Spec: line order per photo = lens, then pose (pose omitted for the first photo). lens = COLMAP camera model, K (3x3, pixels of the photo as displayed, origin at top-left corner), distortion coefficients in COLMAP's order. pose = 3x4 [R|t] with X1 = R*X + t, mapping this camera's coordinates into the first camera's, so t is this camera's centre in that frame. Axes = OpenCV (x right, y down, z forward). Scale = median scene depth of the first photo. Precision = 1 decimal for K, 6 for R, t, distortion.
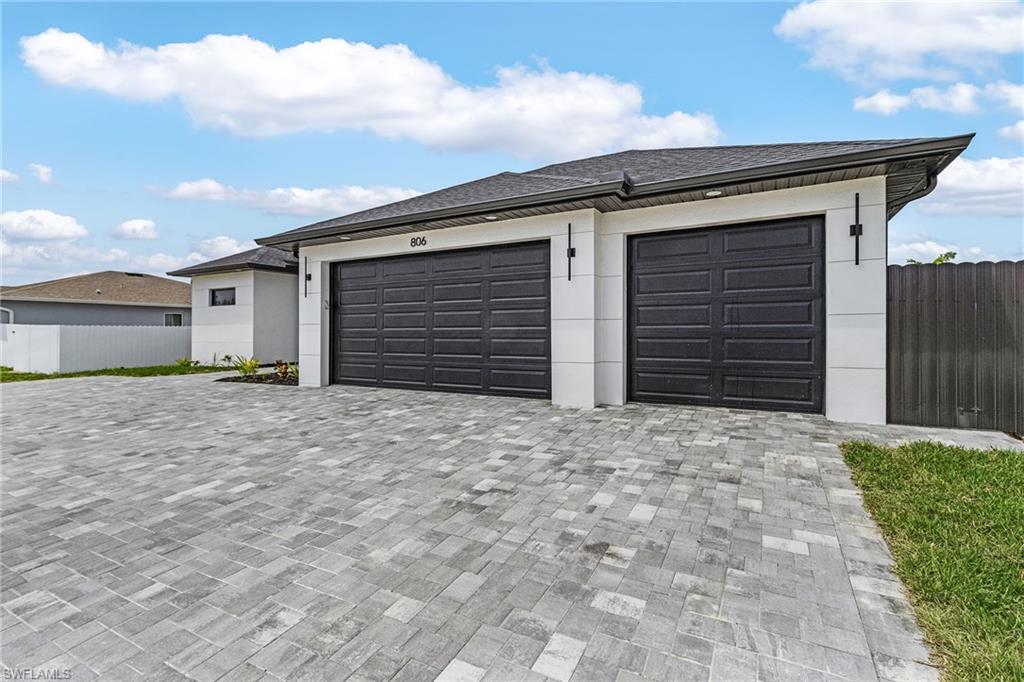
lens RADIAL K [[479.1, 0, 508.6], [0, 479.1, 341.6], [0, 0, 1]] dist [0.001425, -0.000172]
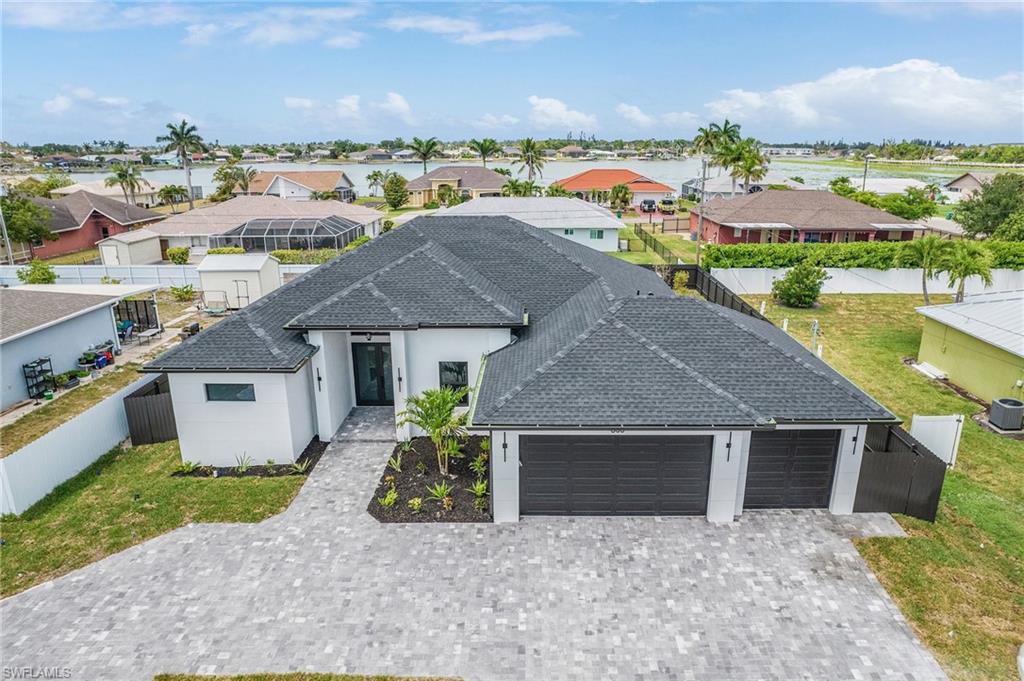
lens RADIAL K [[669.5, 0, 512.0], [0, 669.5, 340.5], [0, 0, 1]] dist [-0.039270, 0.004688]
pose [[0.888629, -0.136745, 0.437766, -2.613129], [0.017749, 0.964054, 0.265113, -2.007048], [-0.458283, -0.227817, 0.859114, -1.076456]]
